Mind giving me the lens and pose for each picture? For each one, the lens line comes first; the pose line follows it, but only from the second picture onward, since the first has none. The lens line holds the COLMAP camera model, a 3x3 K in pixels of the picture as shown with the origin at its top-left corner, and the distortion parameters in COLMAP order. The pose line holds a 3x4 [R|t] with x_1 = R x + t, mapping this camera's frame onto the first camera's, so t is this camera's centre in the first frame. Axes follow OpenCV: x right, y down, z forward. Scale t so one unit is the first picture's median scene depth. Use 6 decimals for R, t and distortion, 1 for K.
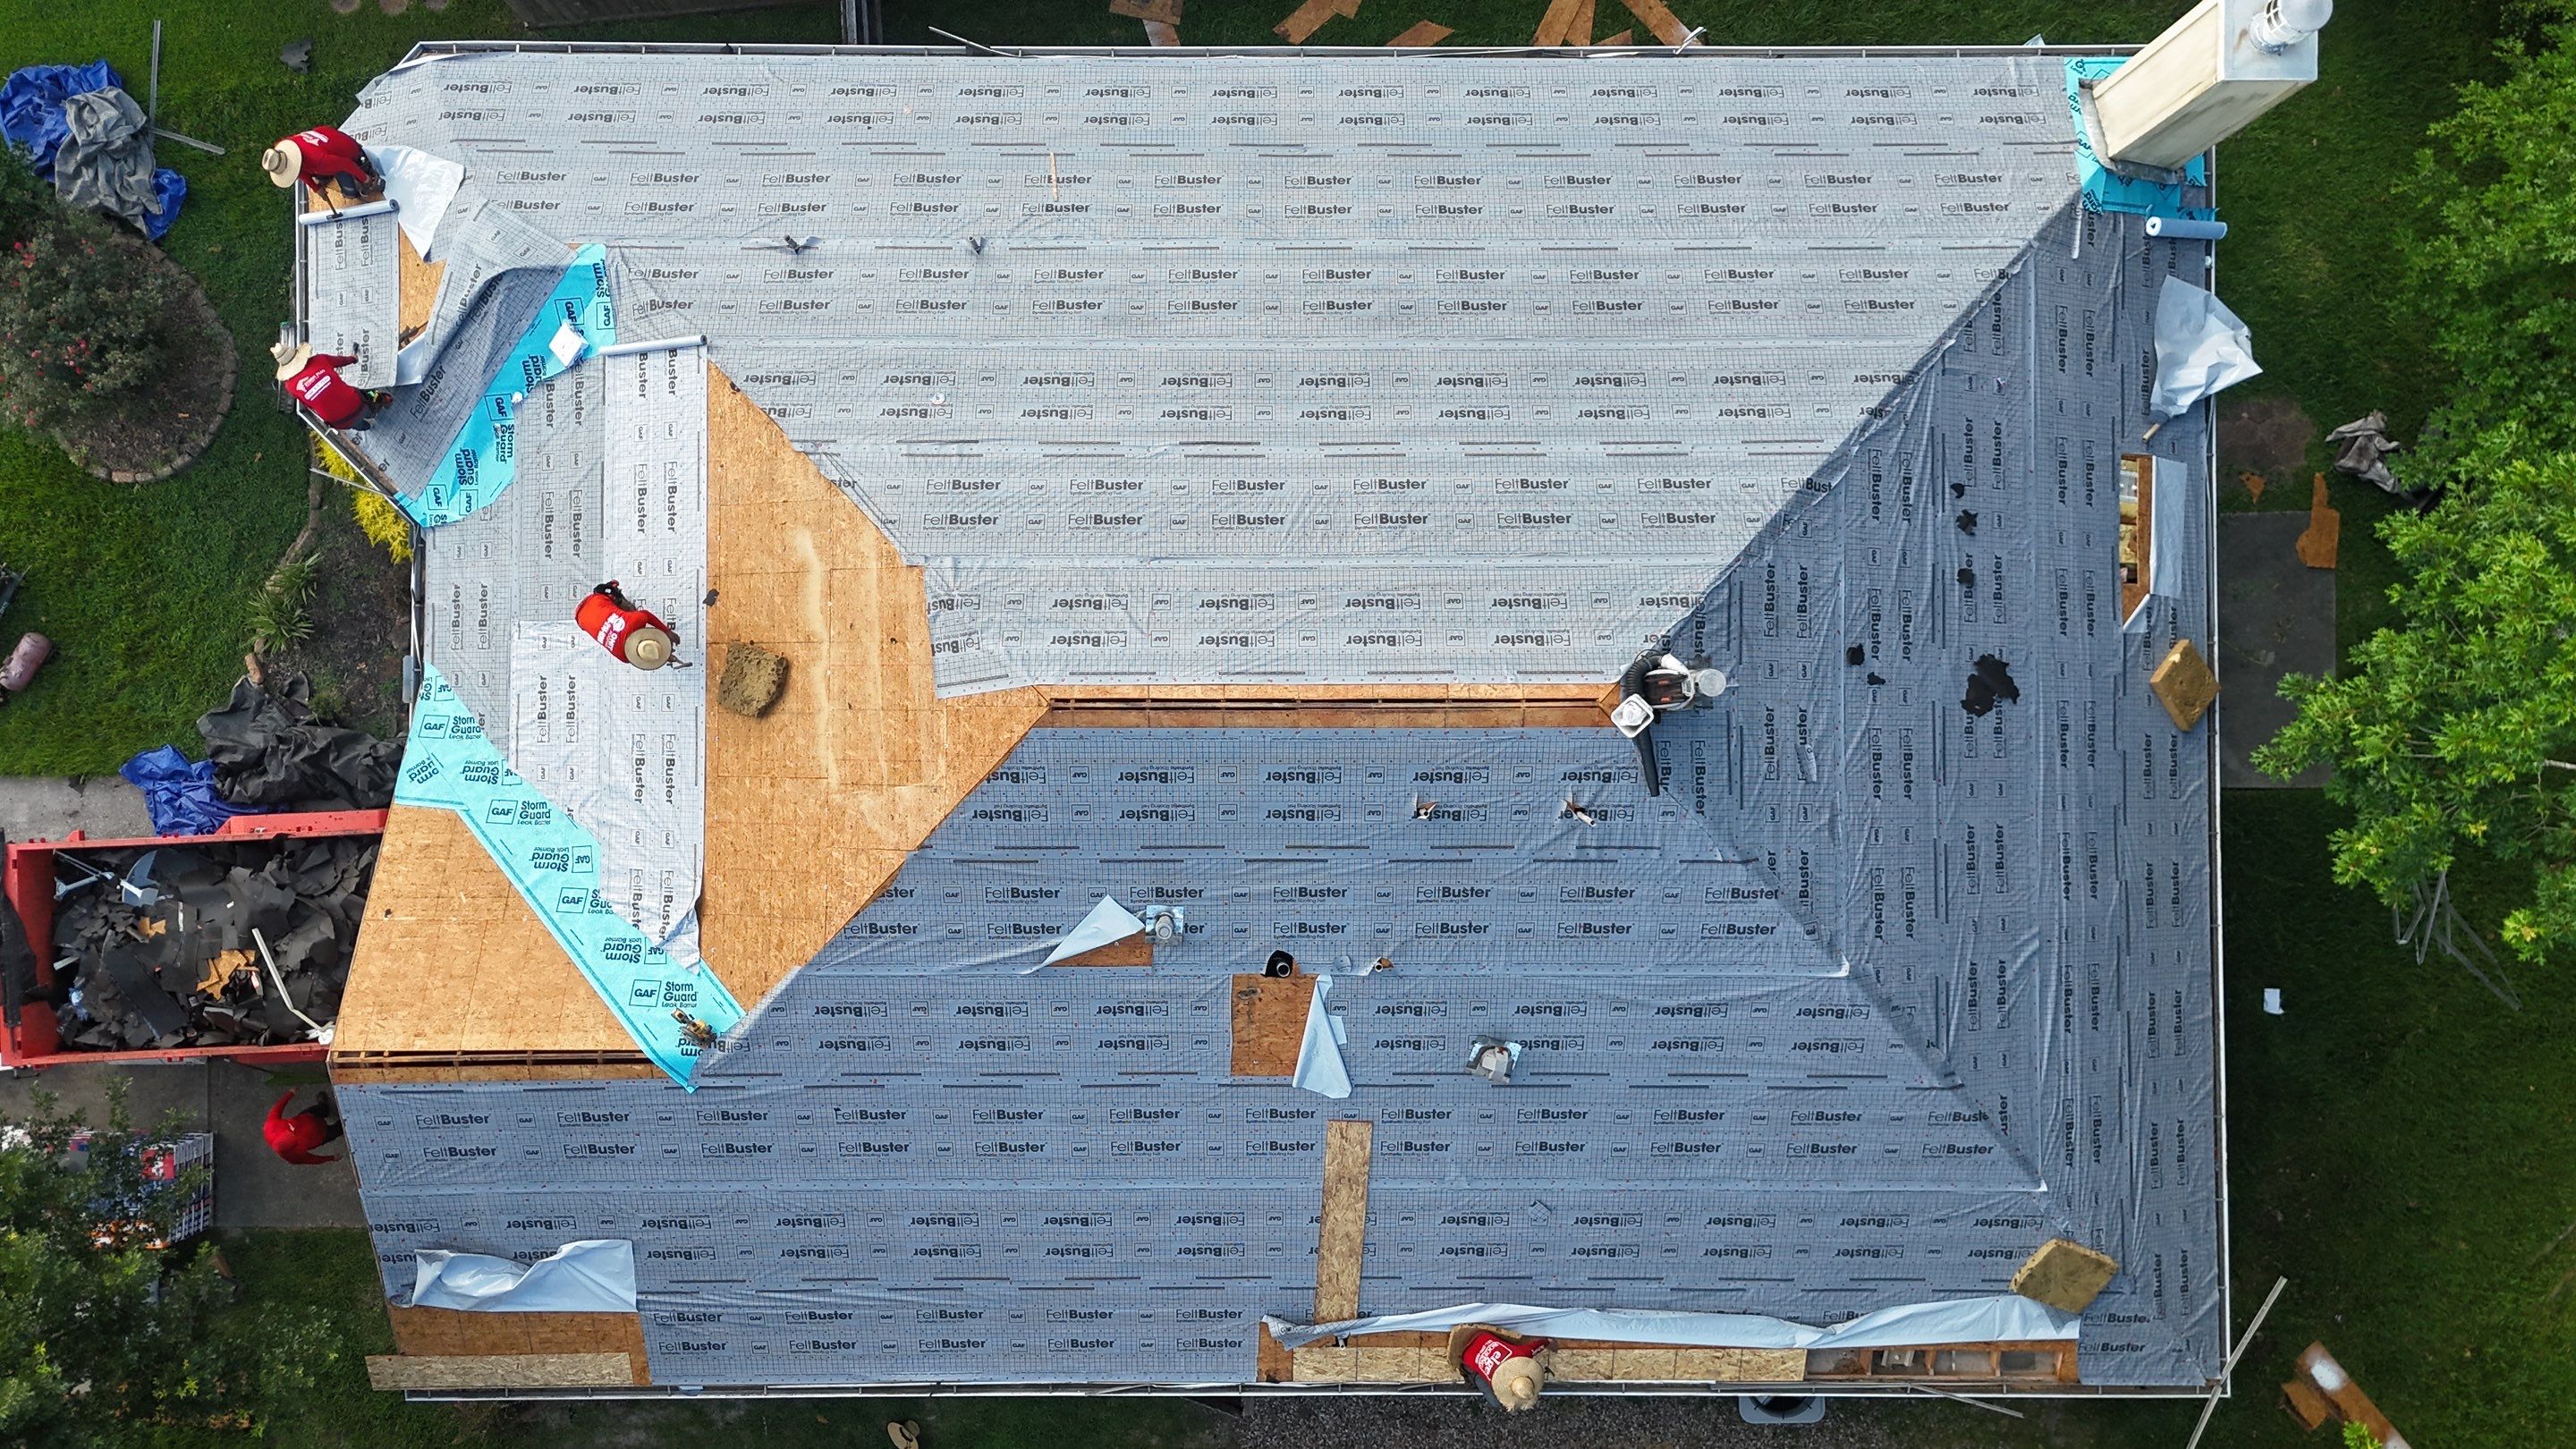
lens RADIAL K [[1841.8, 0, 1289.3], [0, 1841.8, 760.5], [0, 0, 1]] dist [0.077160, -0.101344]
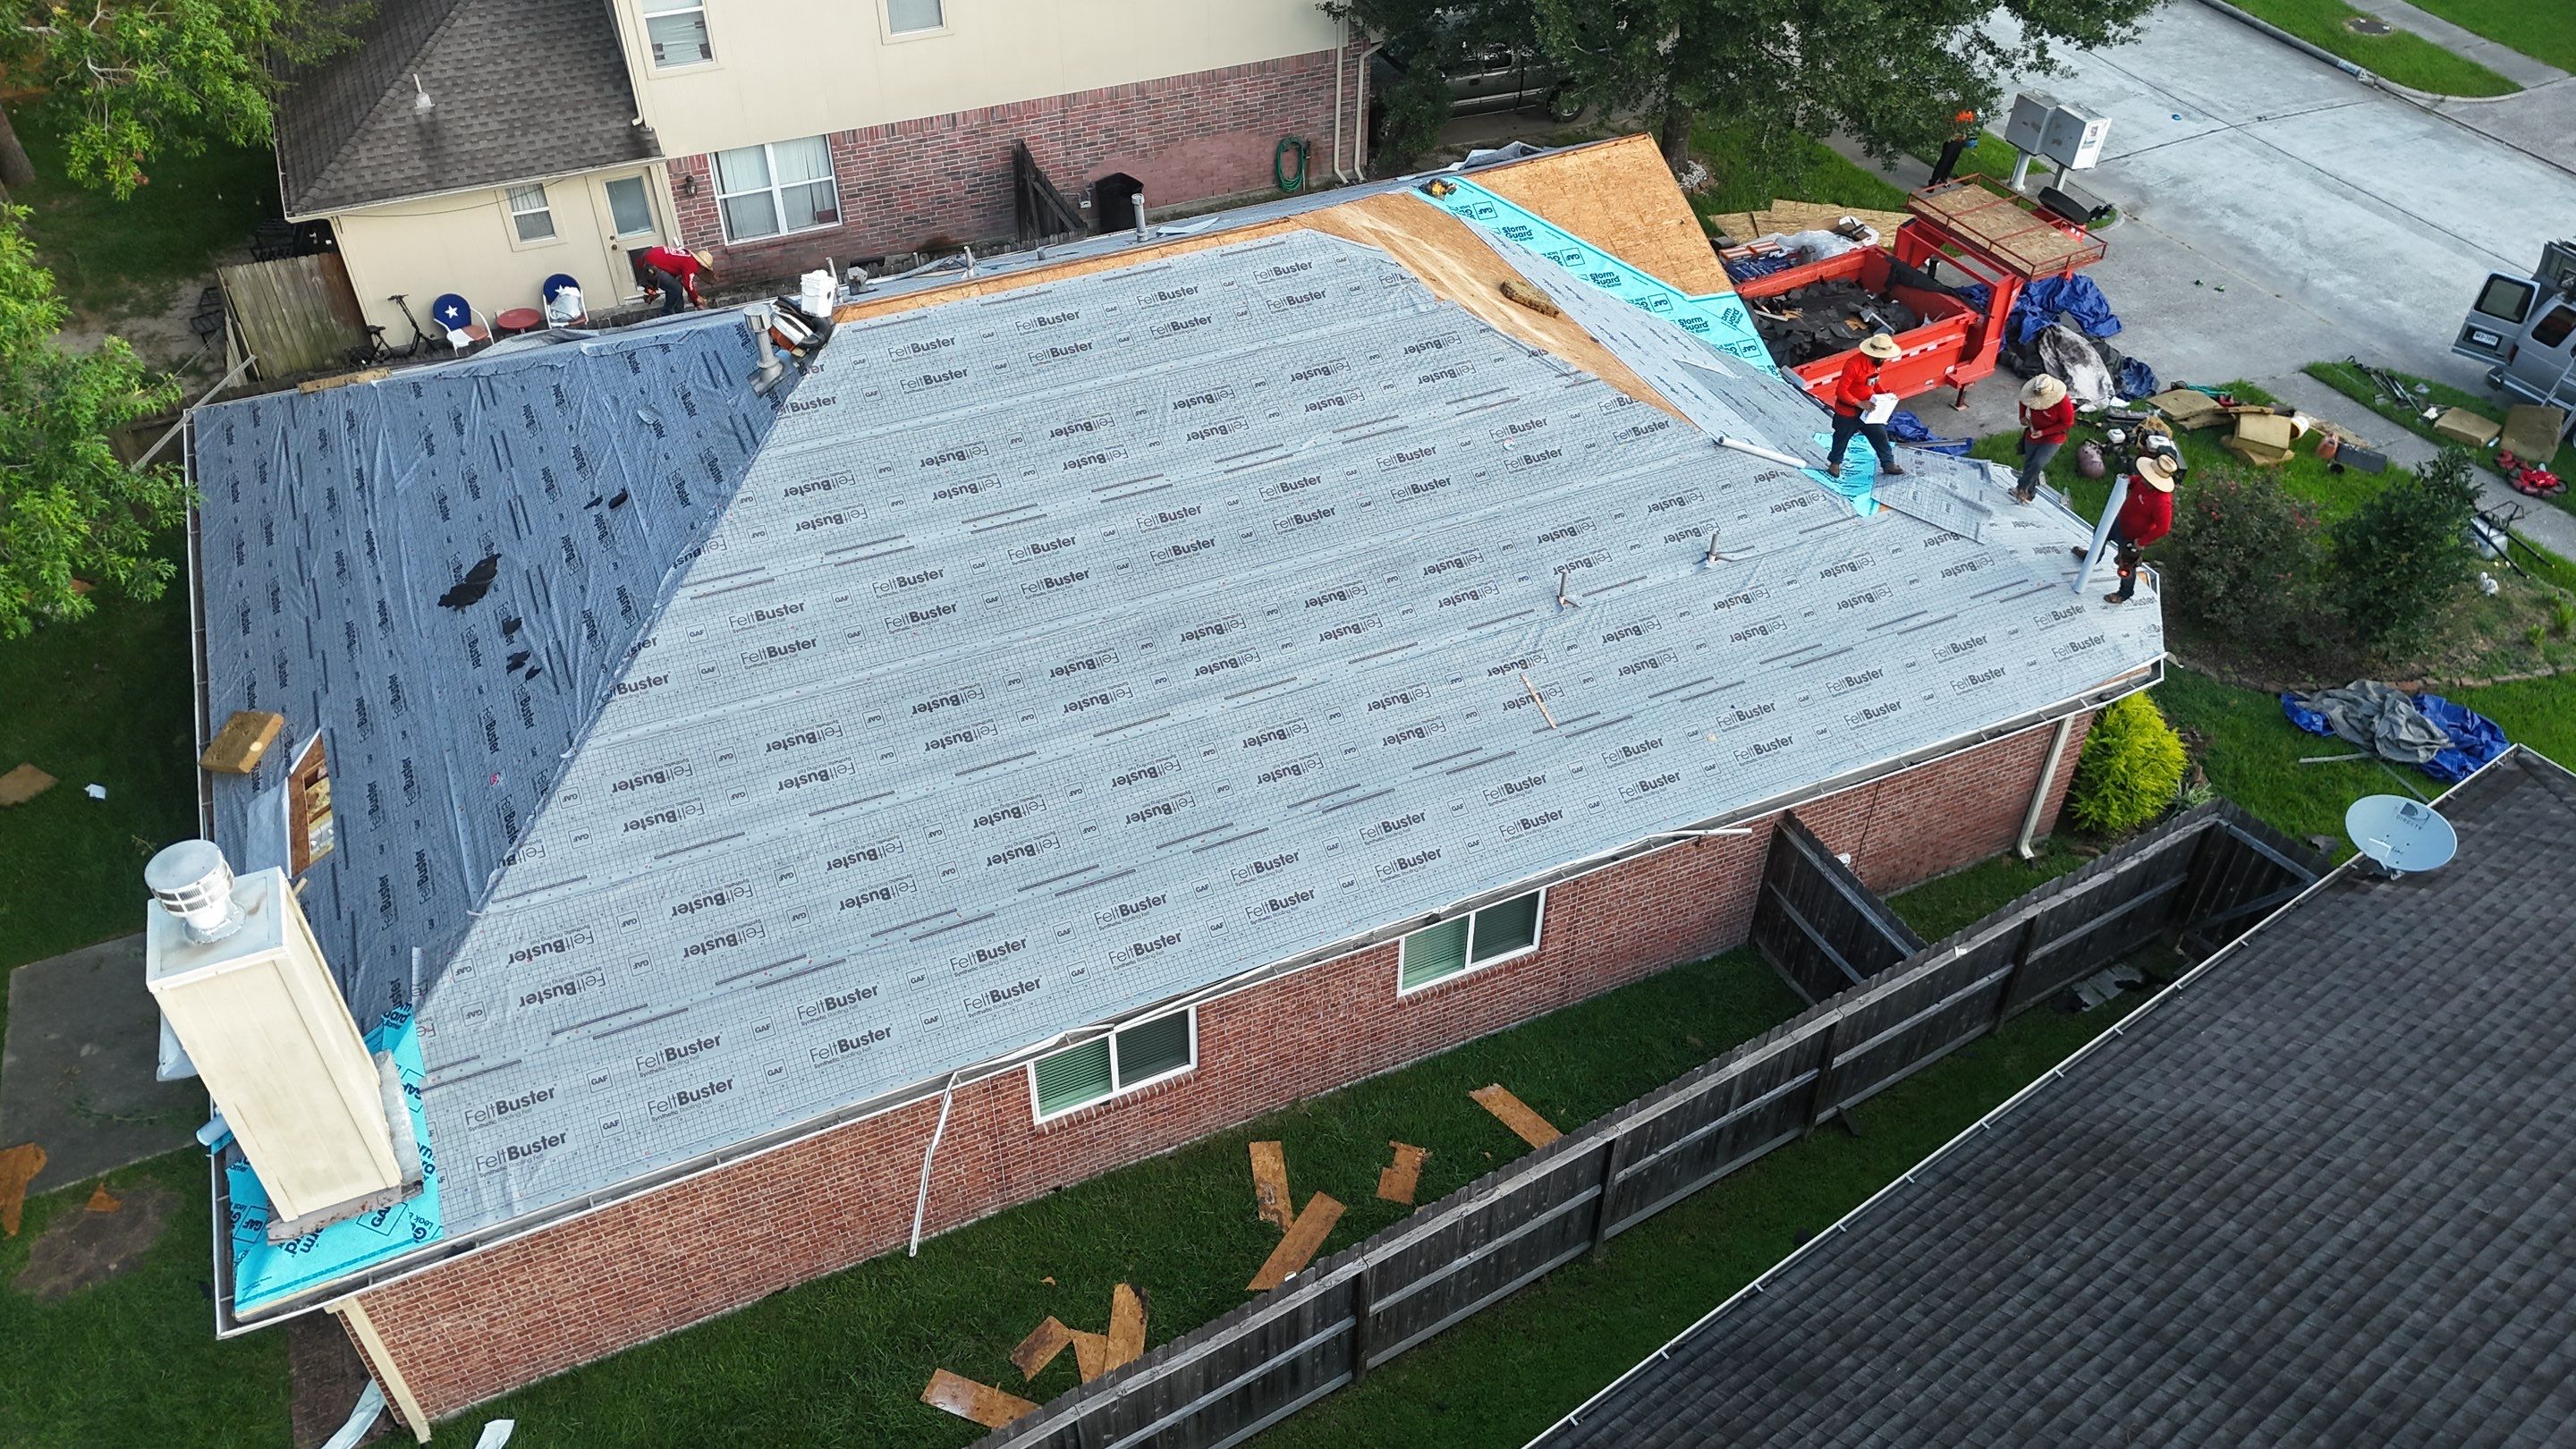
lens RADIAL K [[1841.8, 0, 1289.3], [0, 1841.8, 760.5], [0, 0, 1]] dist [0.077160, -0.101344]
pose [[-0.911370, 0.265507, -0.314501, 0.321296], [-0.411488, -0.604600, 0.682009, -0.989609], [-0.009069, 0.750976, 0.660267, 0.406694]]
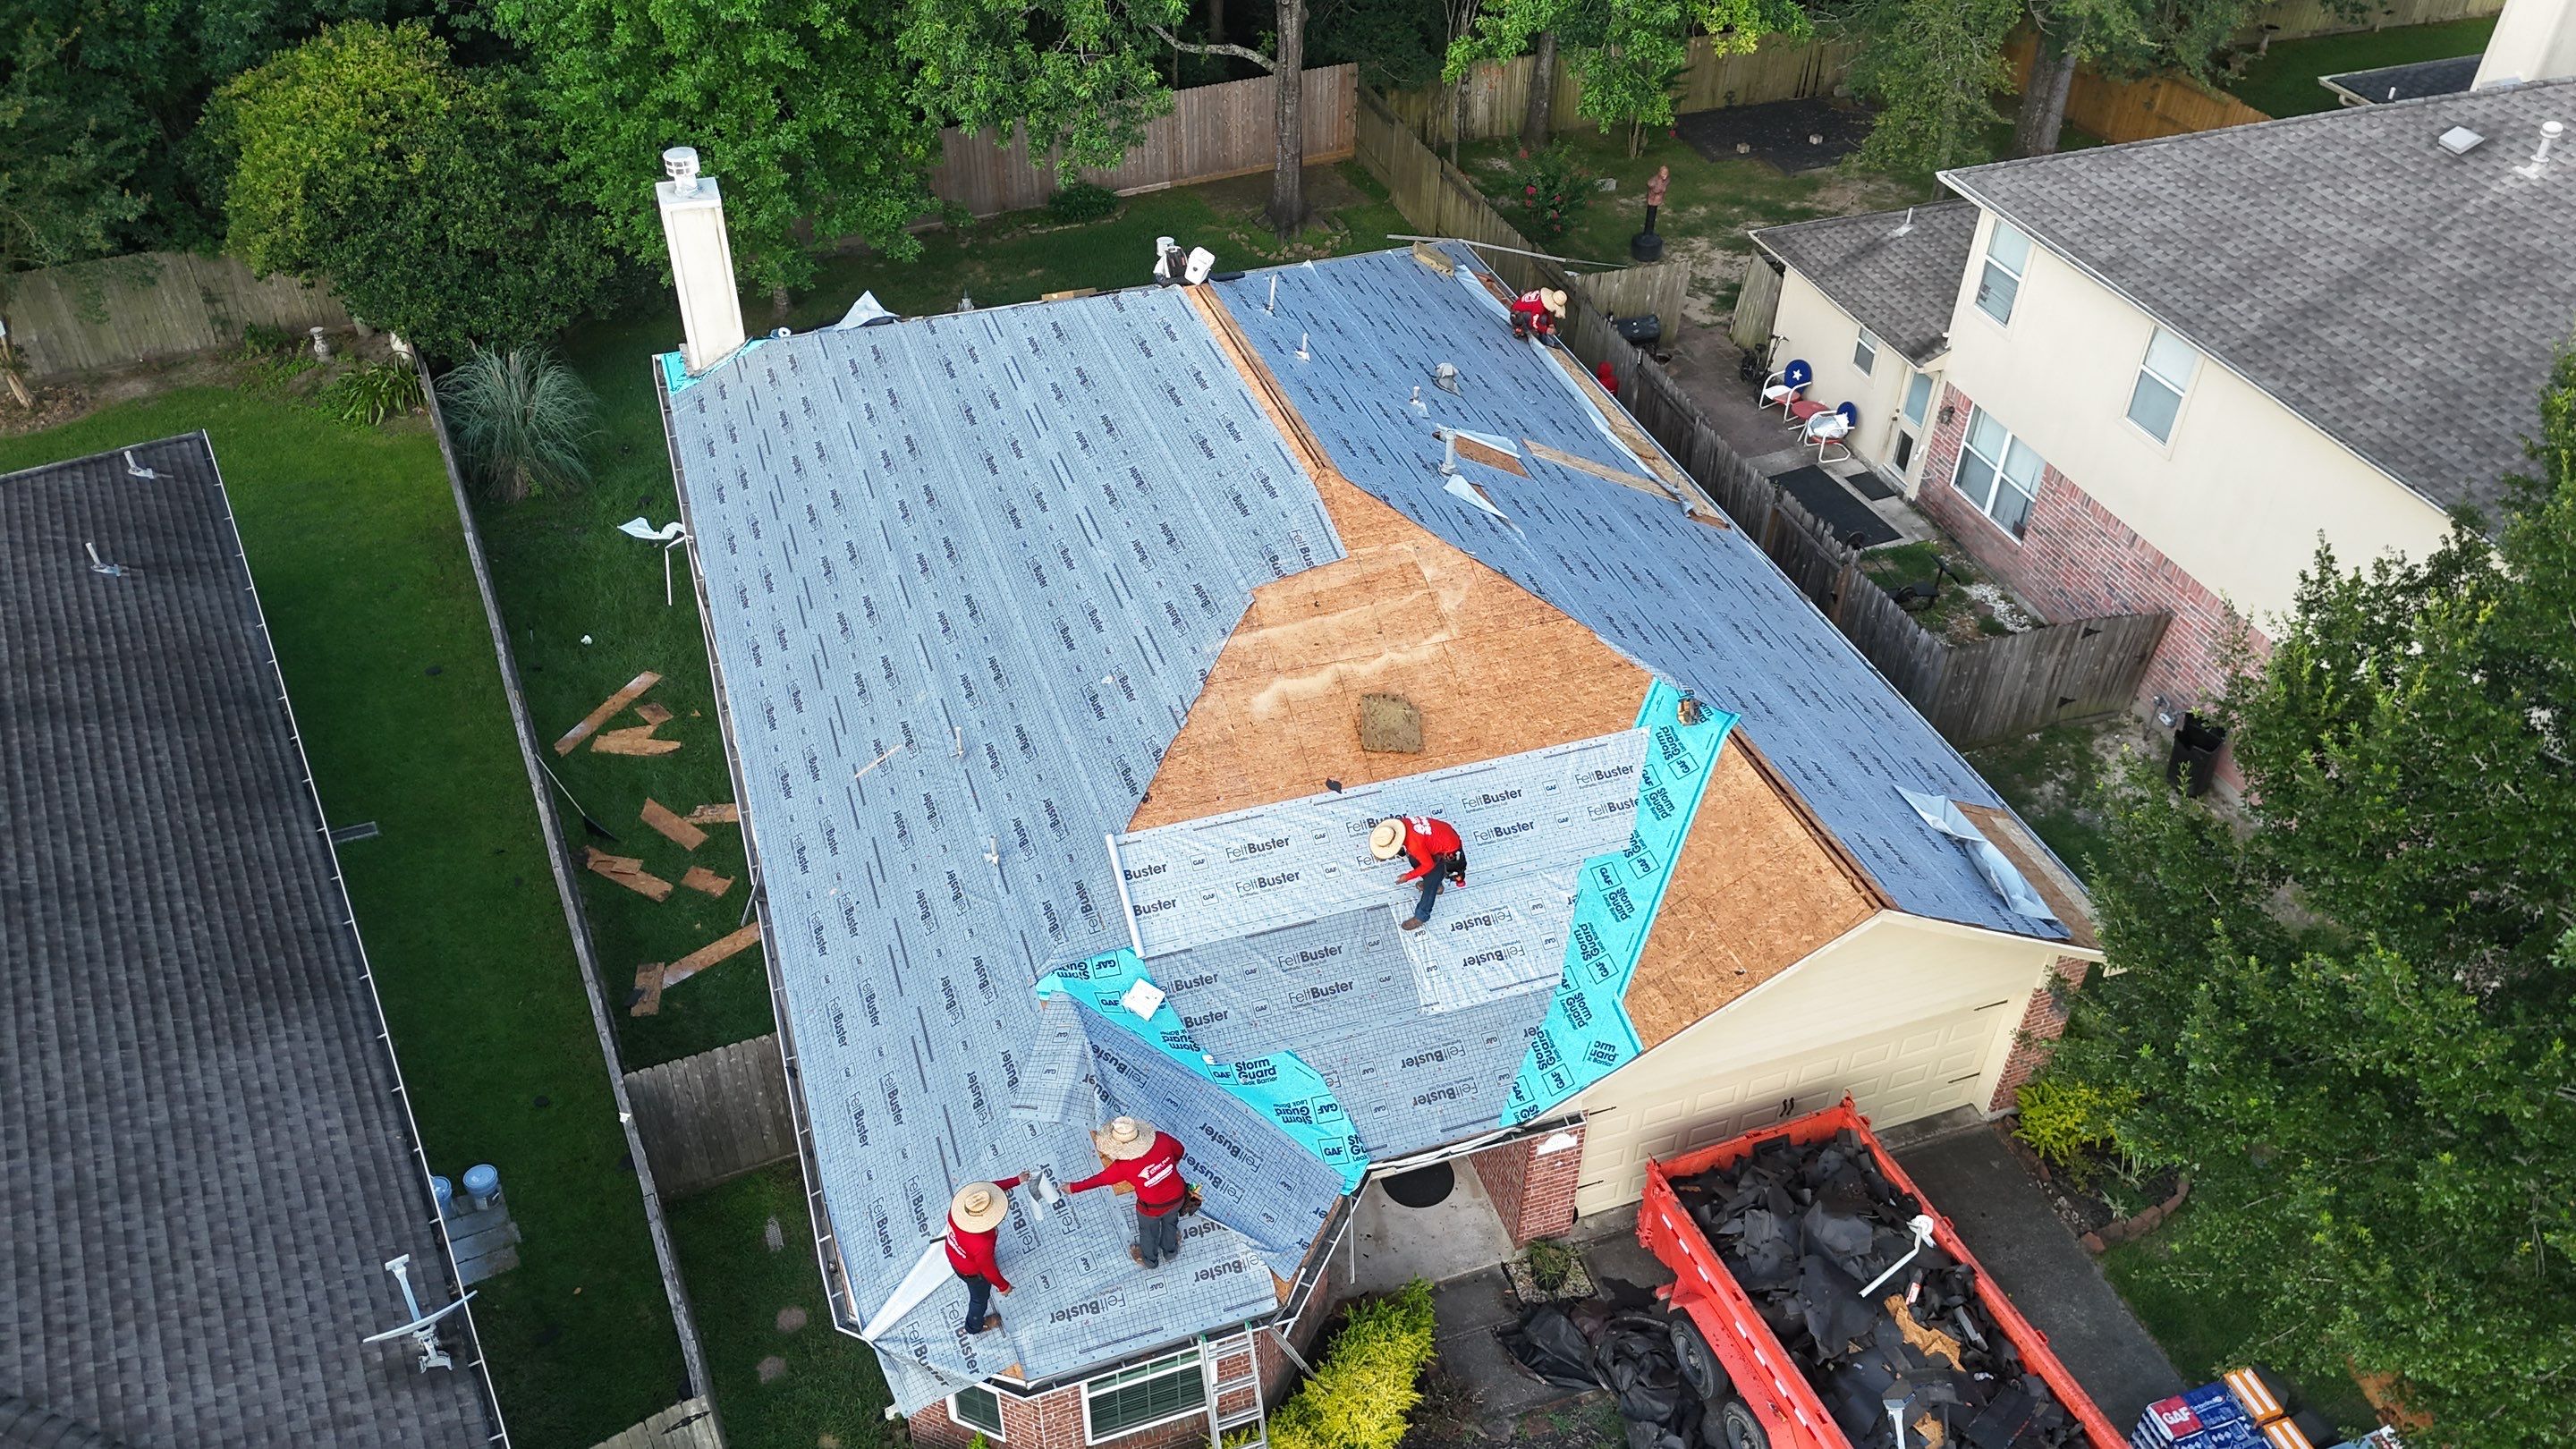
lens RADIAL K [[1878.9, 0, 1288.0], [0, 1878.9, 724.5], [0, 0, 1]] dist [0.073916, -0.113081]
pose [[-0.332103, -0.608236, 0.720942, -1.078686], [0.942836, -0.191595, 0.272676, -0.408807], [-0.027723, 0.770286, 0.637096, 0.259156]]
